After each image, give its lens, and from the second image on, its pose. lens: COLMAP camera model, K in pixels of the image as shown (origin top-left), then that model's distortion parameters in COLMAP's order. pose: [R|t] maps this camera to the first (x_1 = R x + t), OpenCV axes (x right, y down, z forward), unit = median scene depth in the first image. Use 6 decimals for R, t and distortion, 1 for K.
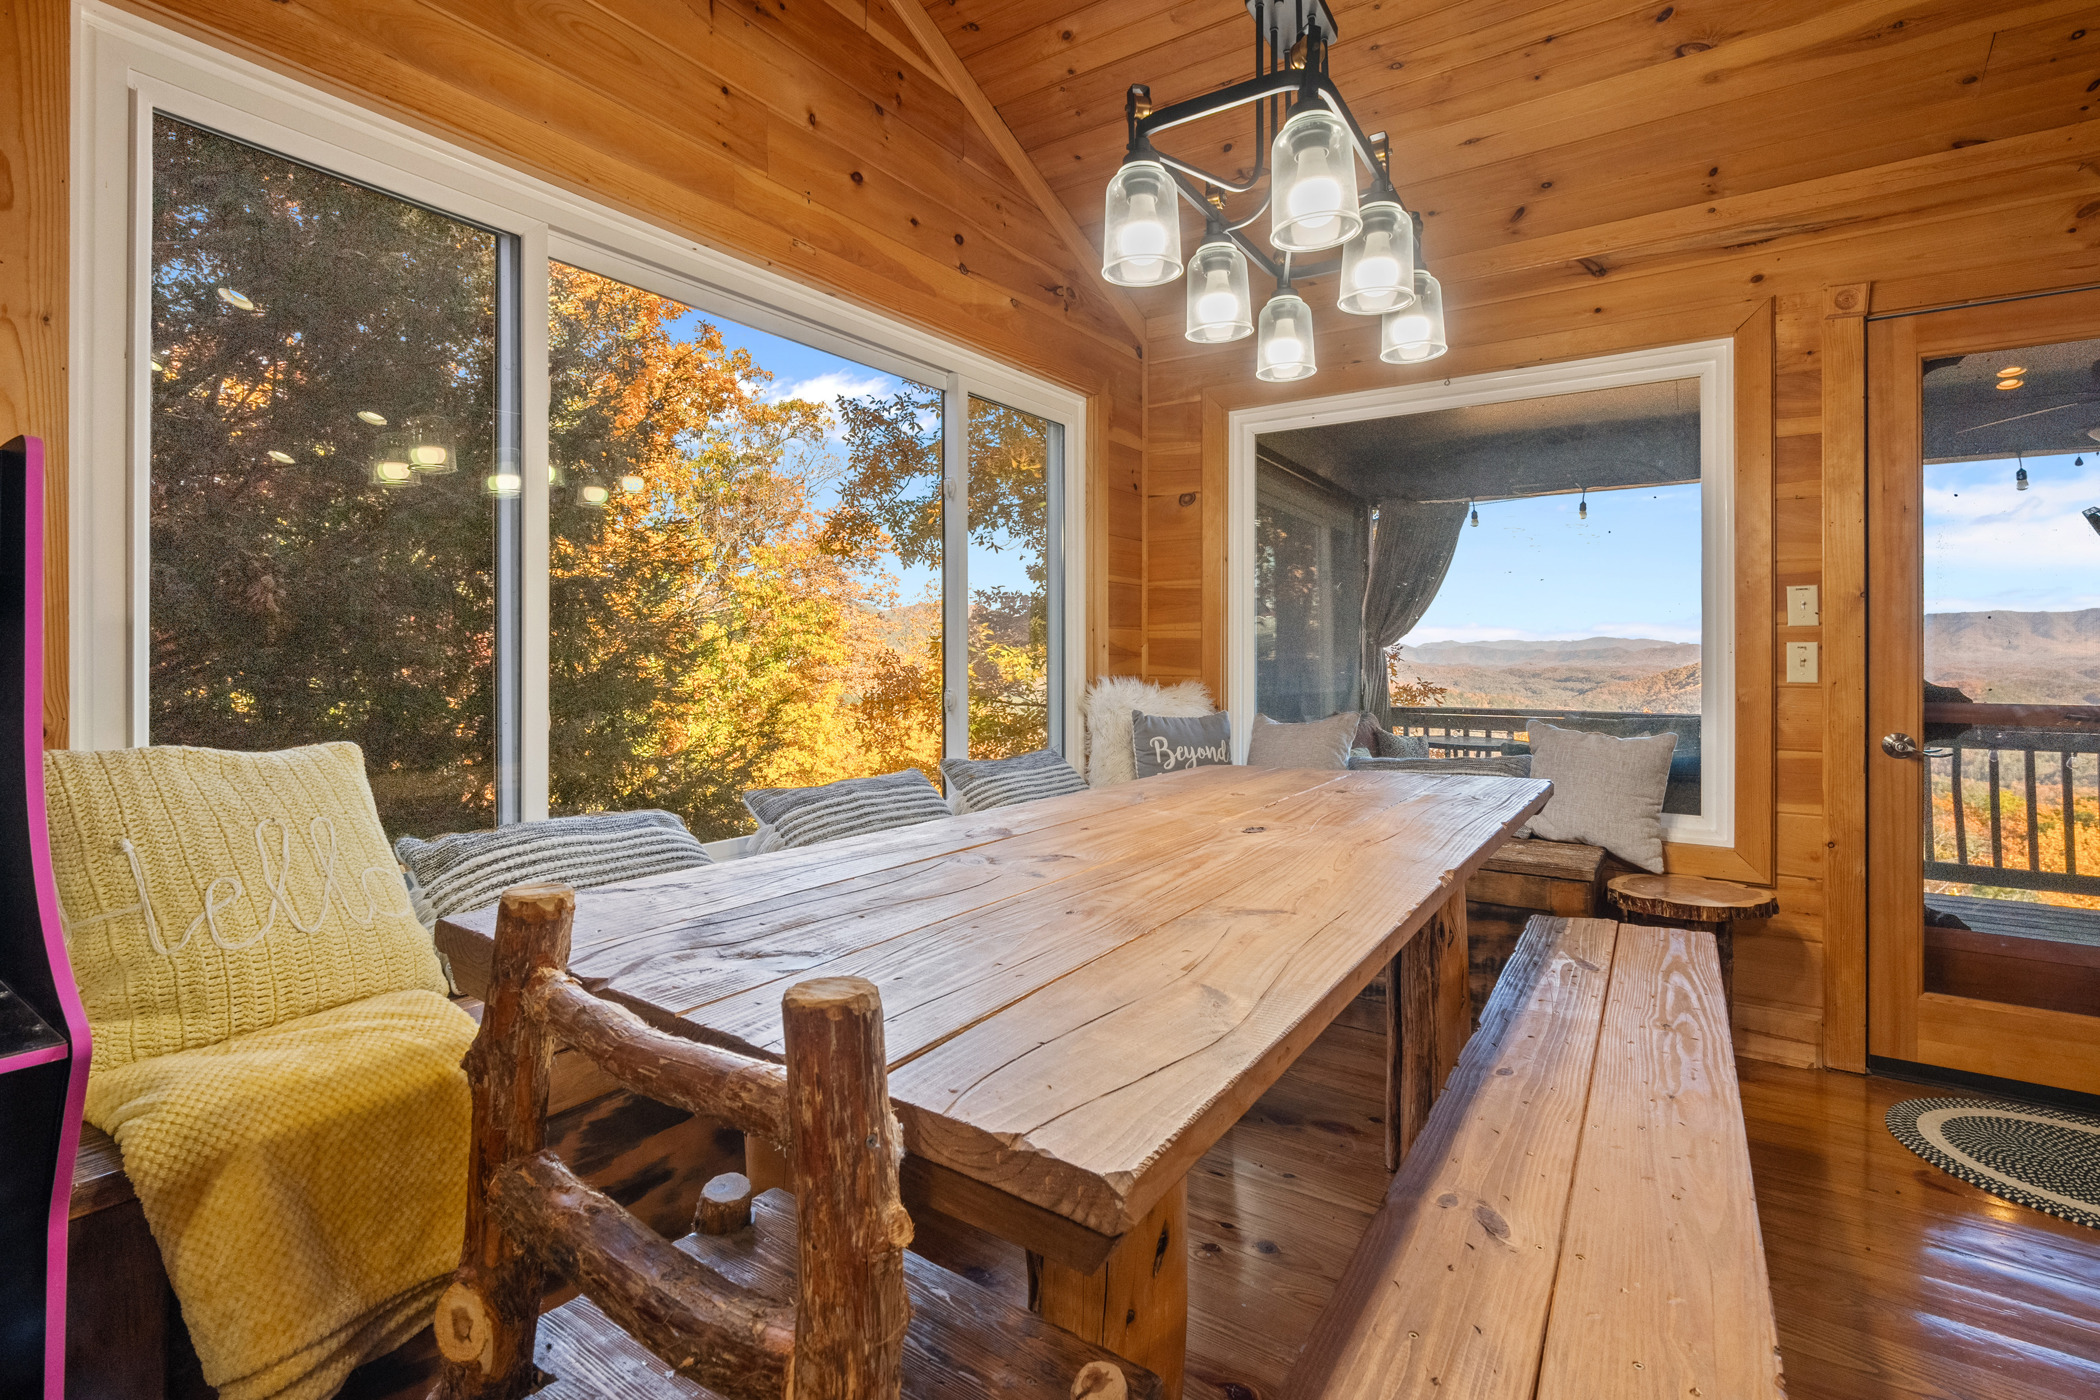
lens RADIAL K [[953.5, 0, 1048.9], [0, 953.5, 648.6], [0, 0, 1]] dist [-0.012579, 0.005878]
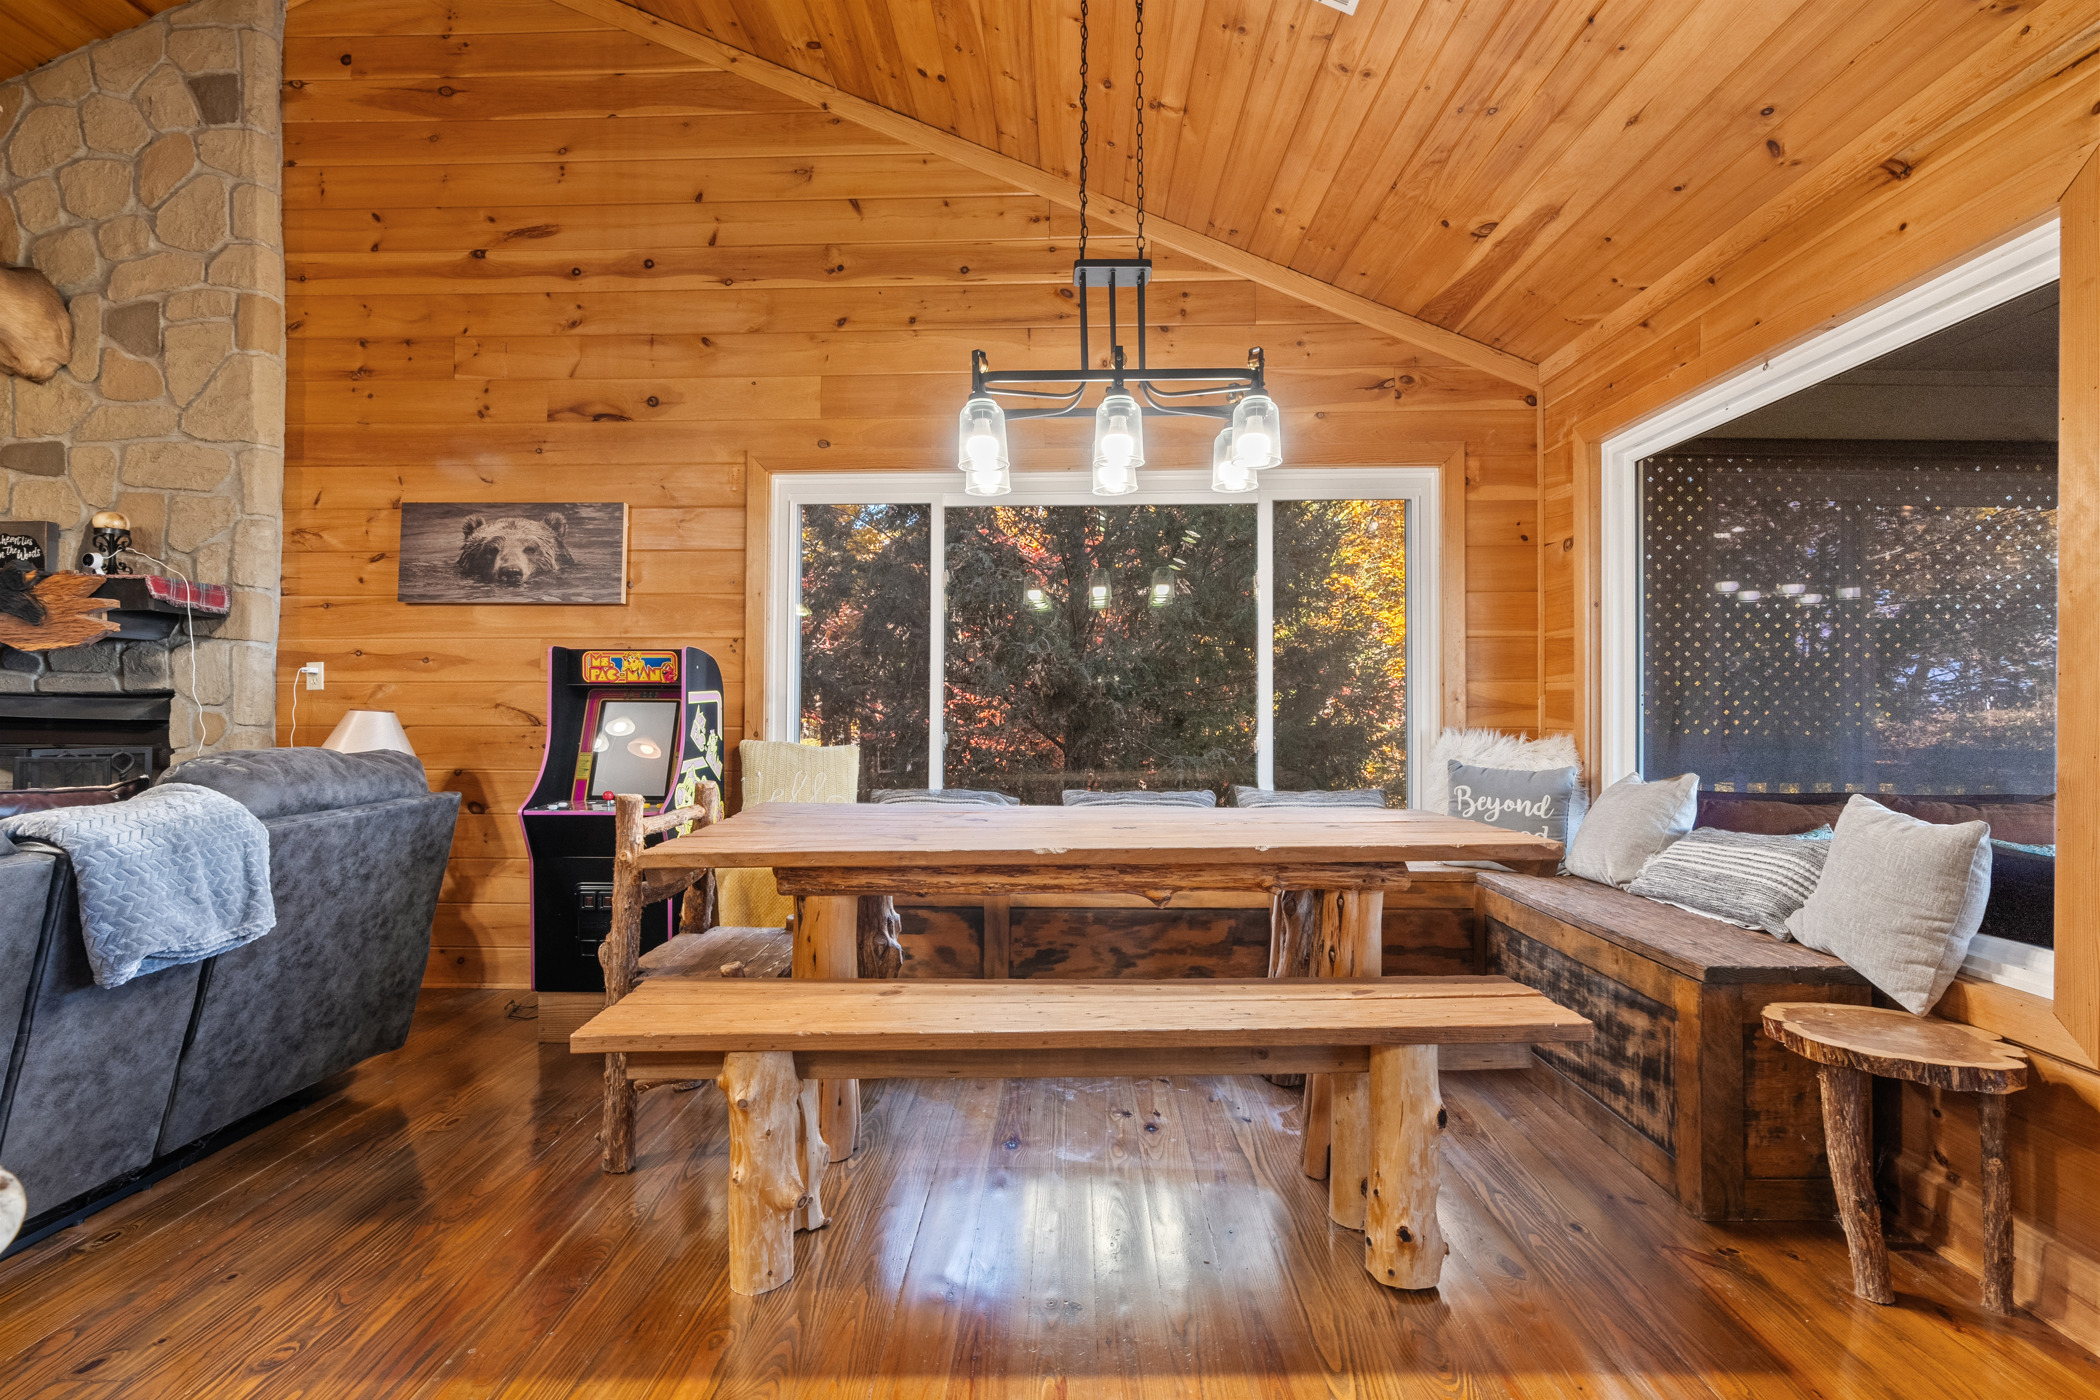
lens RADIAL K [[953.5, 0, 1052.8], [0, 953.5, 699.3], [0, 0, 1]] dist [-0.012579, 0.005878]
pose [[0.536738, -0.009262, -0.843698, 0.756009], [0.005308, 0.999957, -0.007600, 0.003536], [0.843733, -0.000399, 0.536764, 0.064777]]
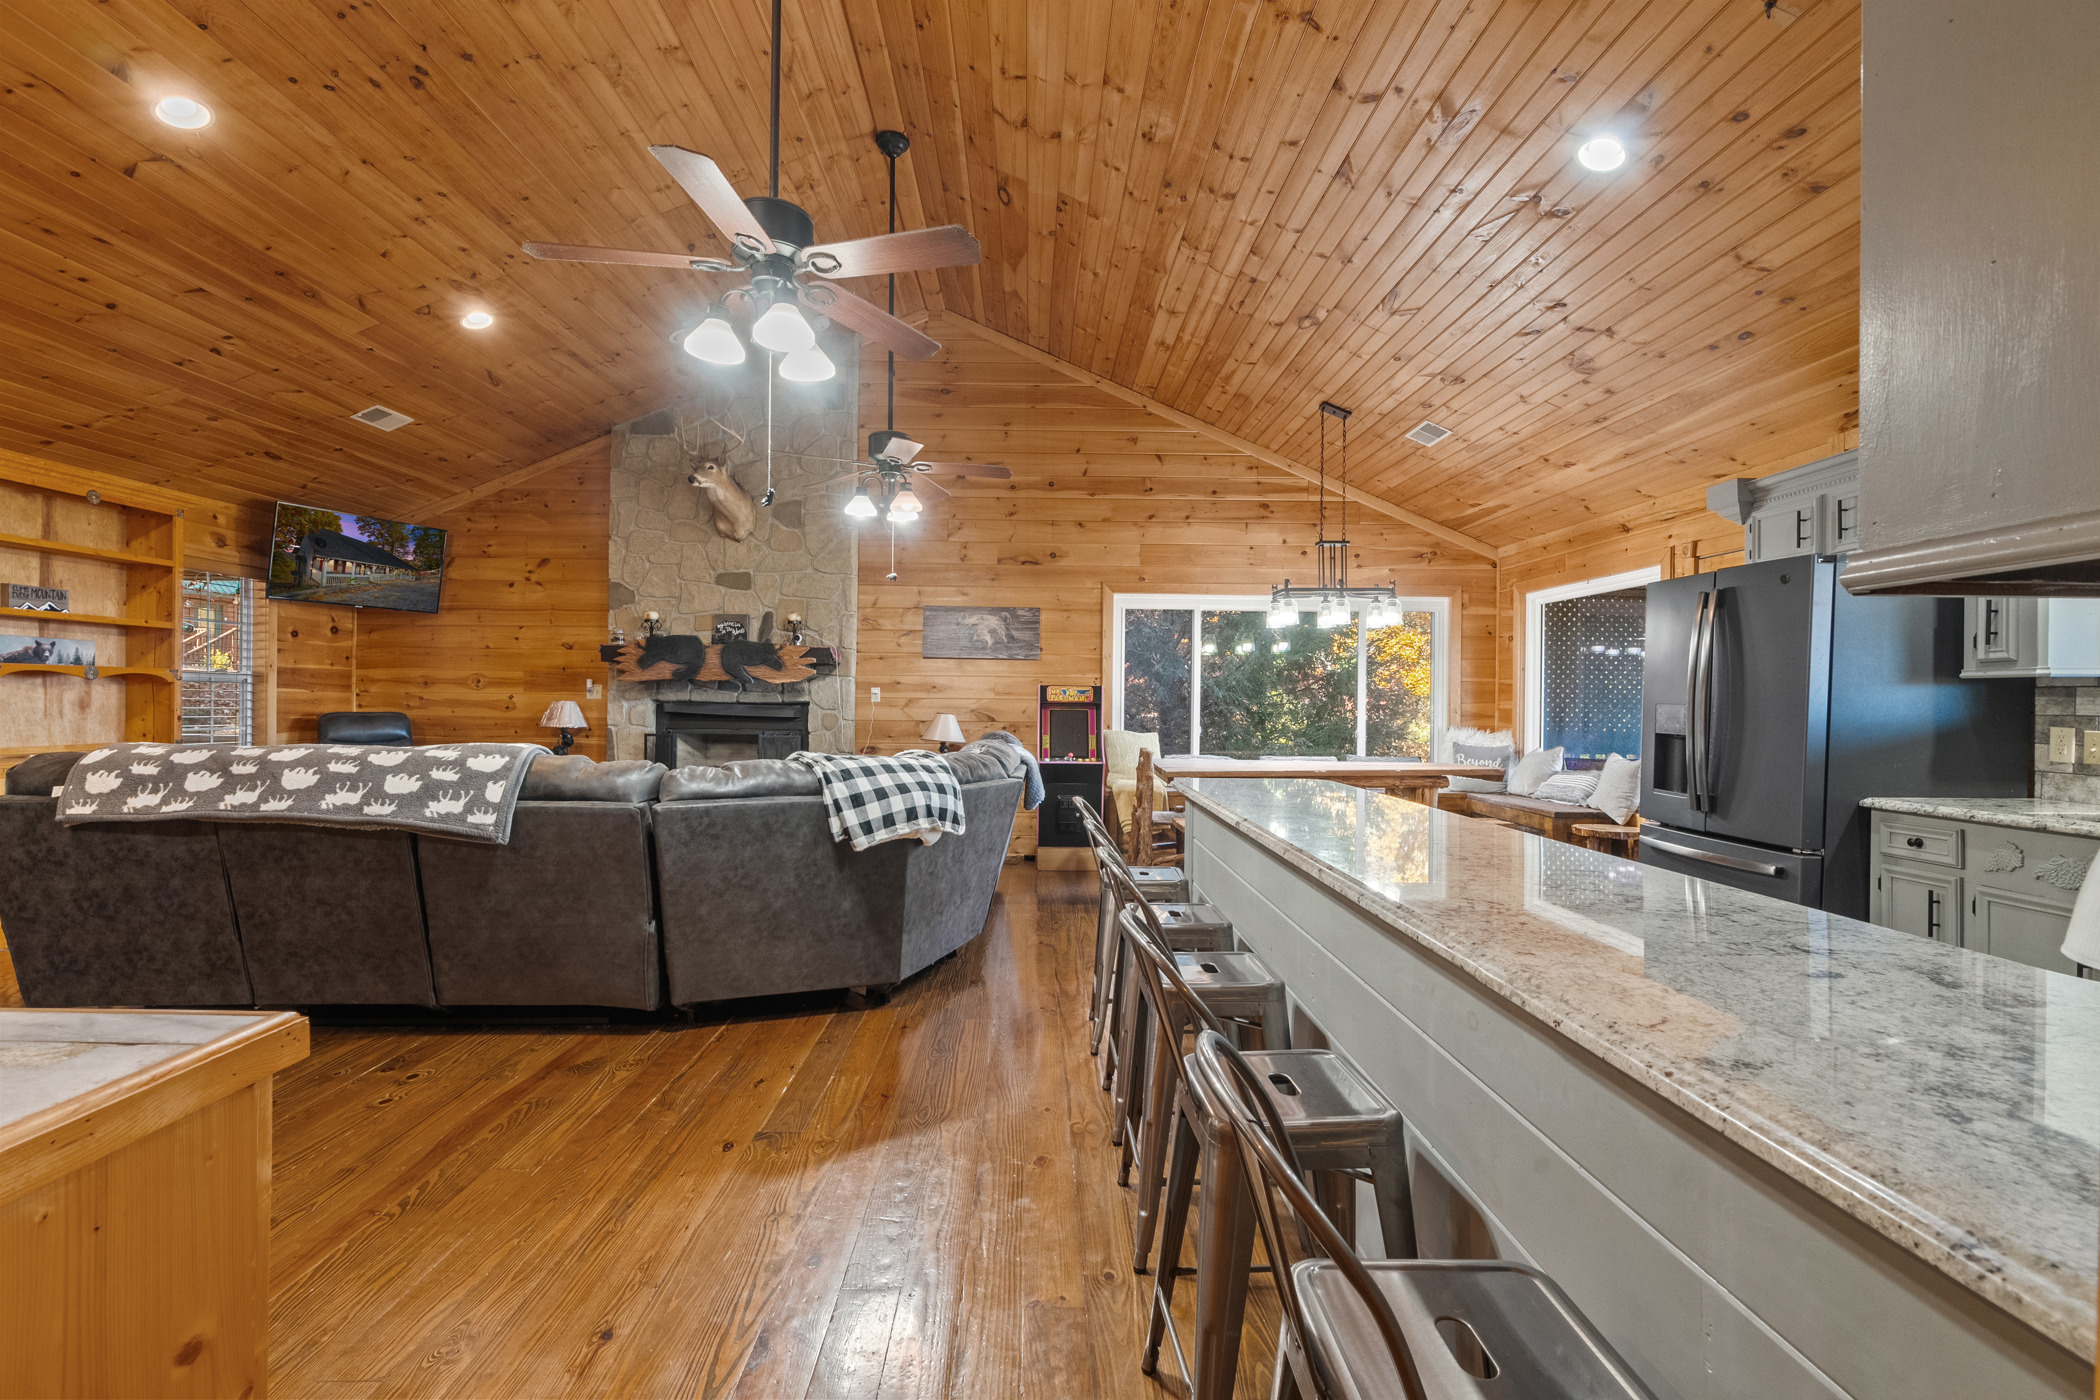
lens RADIAL K [[953.5, 0, 1050.8], [0, 953.5, 703.6], [0, 0, 1]] dist [-0.012579, 0.005878]
pose [[0.573961, 0.005424, -0.818864, 1.381359], [-0.004169, 0.999984, 0.003702, -0.028196], [0.818872, 0.001289, 0.573975, -1.045465]]
